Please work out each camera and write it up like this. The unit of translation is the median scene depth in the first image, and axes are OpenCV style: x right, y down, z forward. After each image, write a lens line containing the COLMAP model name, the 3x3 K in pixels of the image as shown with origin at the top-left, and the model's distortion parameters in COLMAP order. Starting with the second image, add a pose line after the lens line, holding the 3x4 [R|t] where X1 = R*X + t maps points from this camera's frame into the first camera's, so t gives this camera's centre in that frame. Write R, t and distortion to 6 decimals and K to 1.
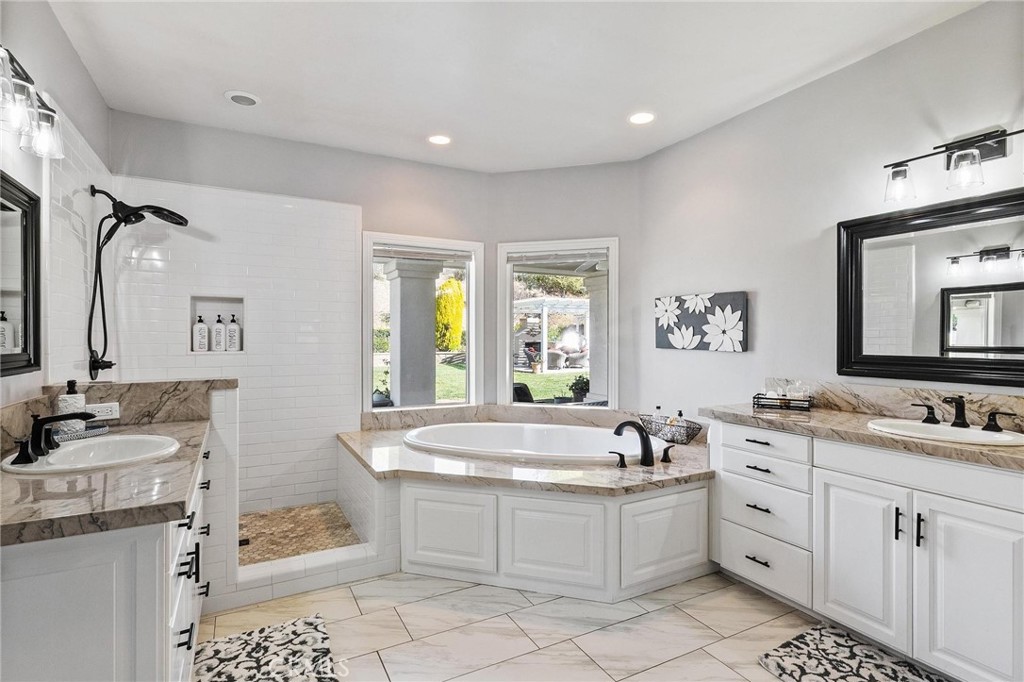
lens RADIAL K [[518.9, 0, 512.0], [0, 518.9, 341.0], [0, 0, 1]] dist [0.000932, 0.000059]
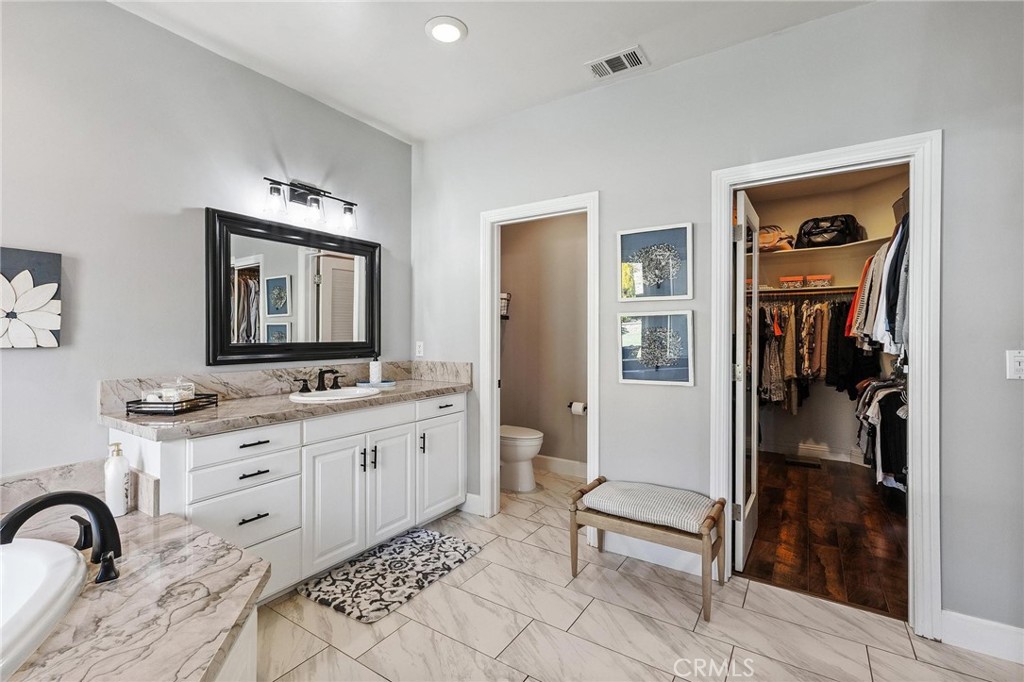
lens RADIAL K [[447.2, 0, 512.0], [0, 447.2, 341.0], [0, 0, 1]] dist [0.000261, 0.000041]
pose [[-0.478076, -0.014644, 0.878197, -0.442041], [0.005707, 0.999788, 0.019778, 0.007485], [-0.878300, 0.014467, -0.477891, 1.073826]]
